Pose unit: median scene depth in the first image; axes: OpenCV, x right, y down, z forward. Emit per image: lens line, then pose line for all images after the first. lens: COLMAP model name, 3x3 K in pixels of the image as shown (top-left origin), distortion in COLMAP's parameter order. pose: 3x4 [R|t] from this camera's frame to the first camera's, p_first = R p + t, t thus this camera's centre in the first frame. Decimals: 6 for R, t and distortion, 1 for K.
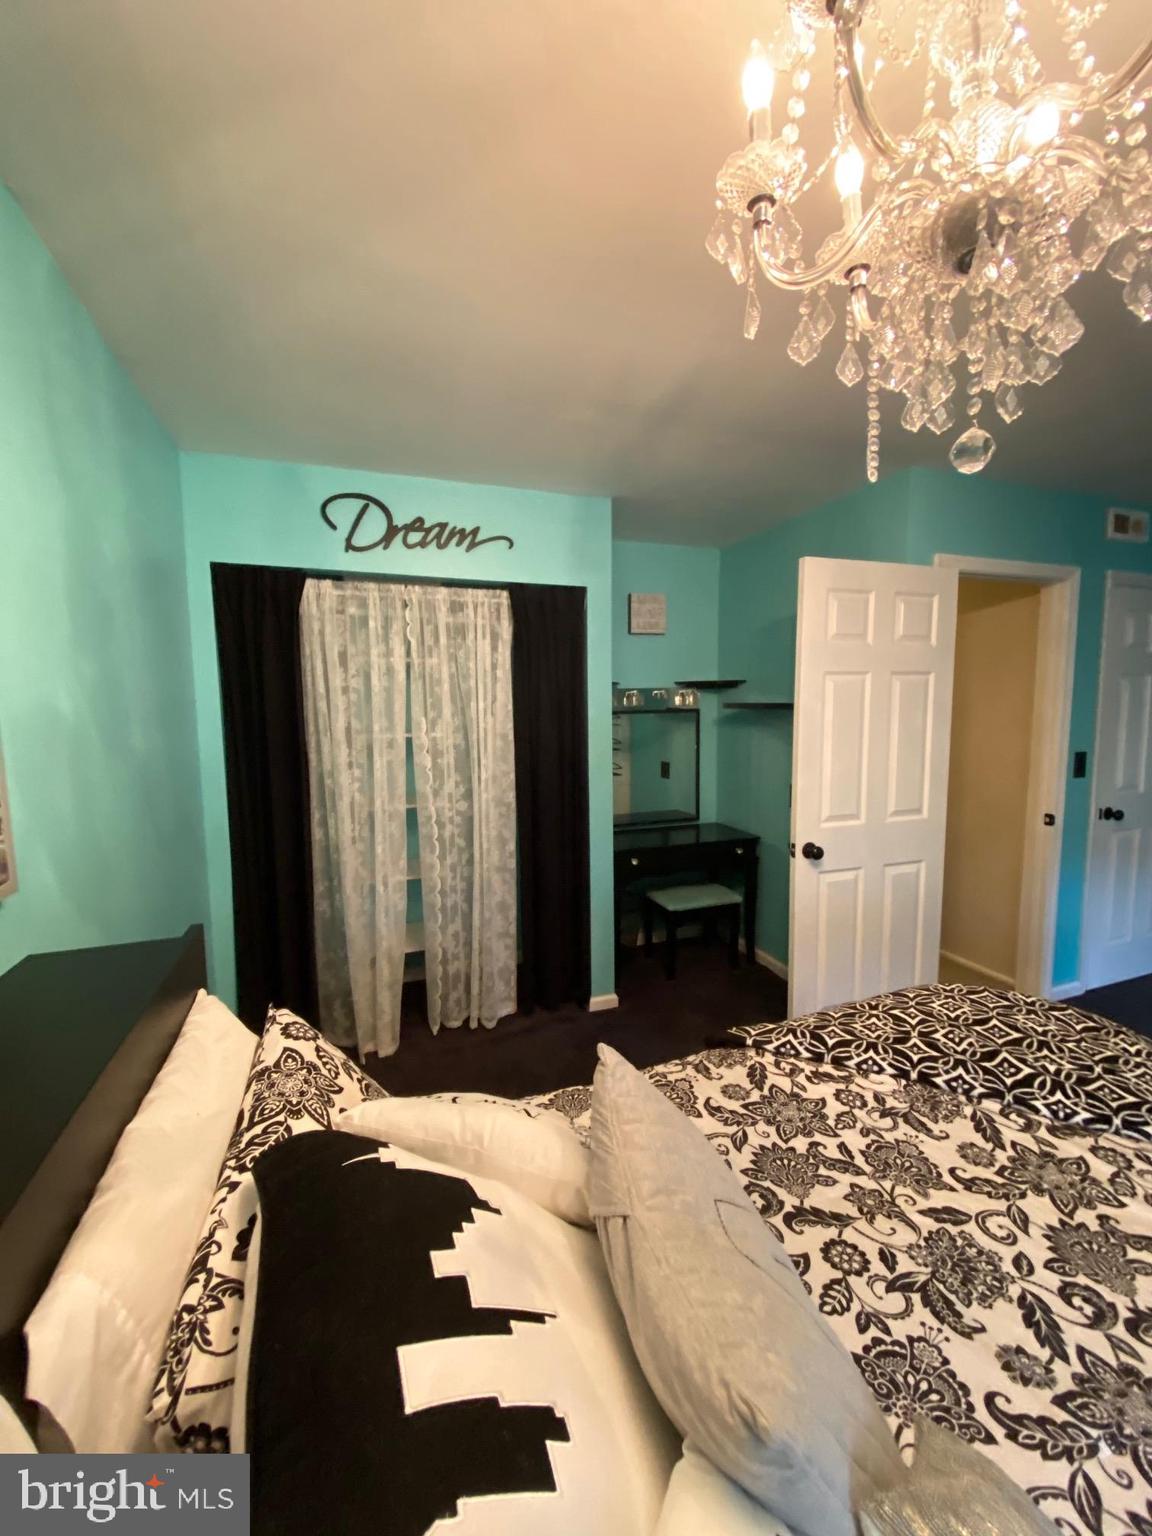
lens RADIAL K [[620.1, 0, 576.2], [0, 620.1, 768.3], [0, 0, 1]] dist [0.012574, -0.016317]
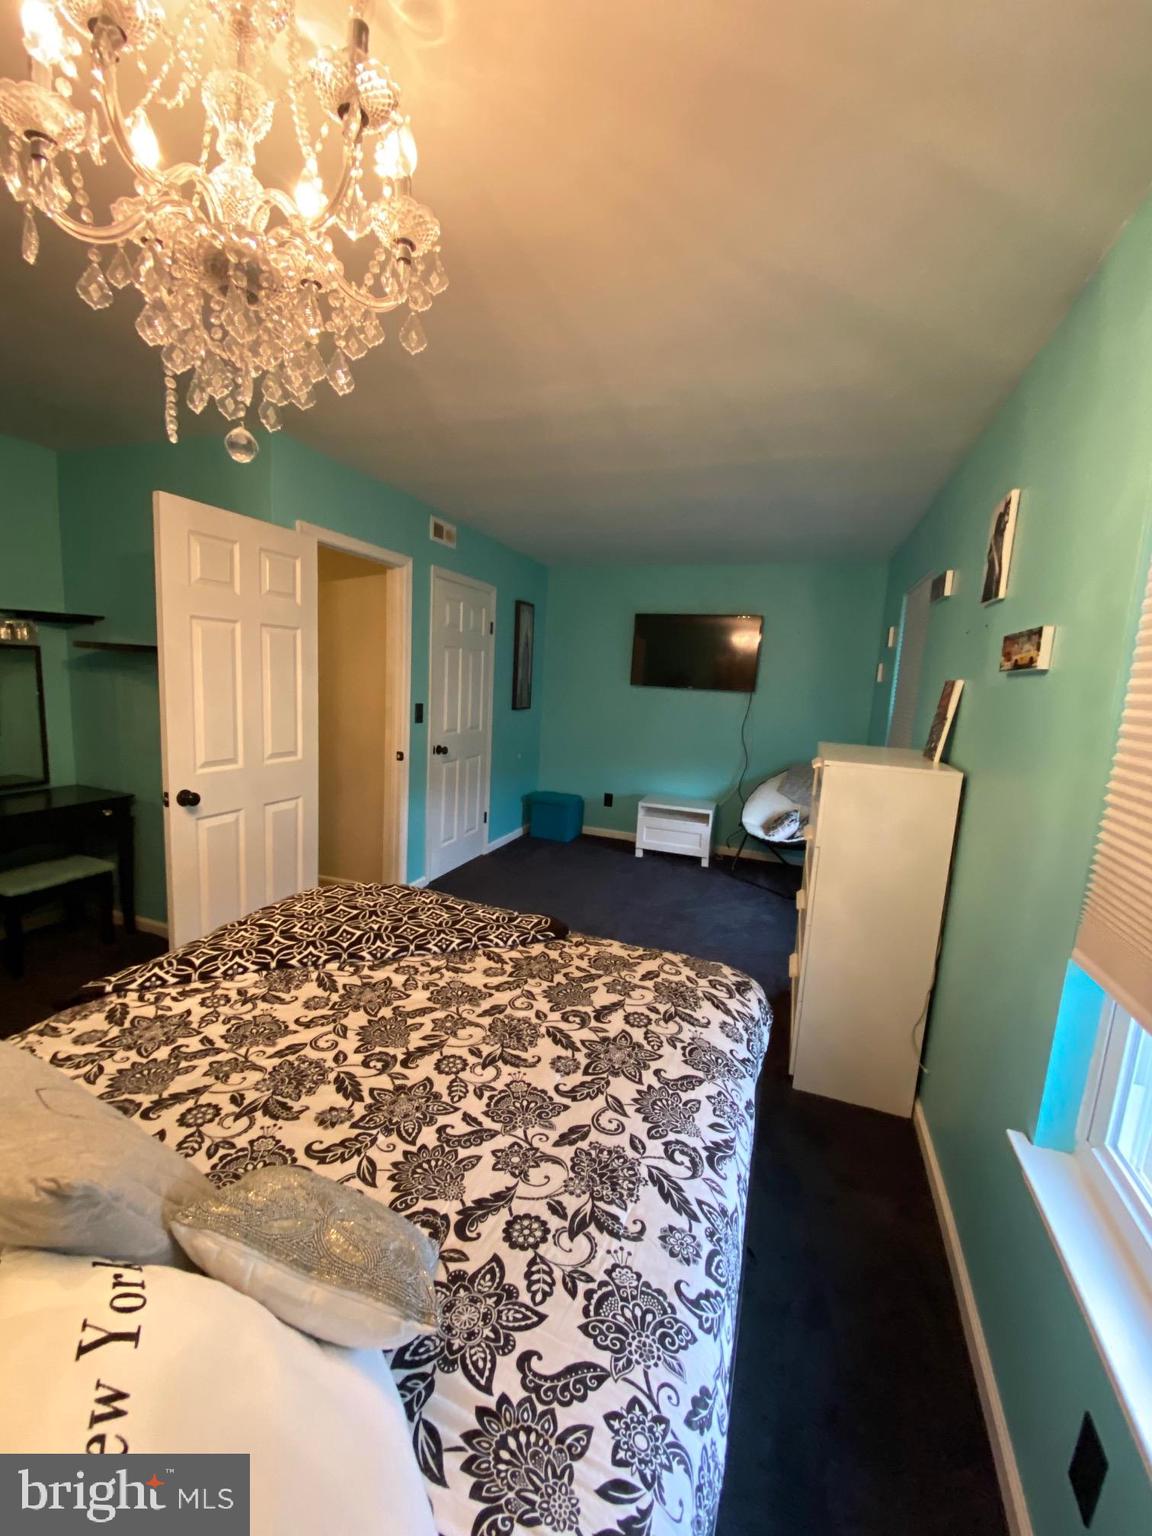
lens RADIAL K [[624.5, 0, 573.3], [0, 624.5, 756.9], [0, 0, 1]] dist [0.000071, -0.010837]
pose [[0.633323, -0.064953, 0.771157, 0.013753], [0.025589, 0.997684, 0.063017, 0.039034], [-0.773464, -0.020177, 0.633519, -0.193360]]
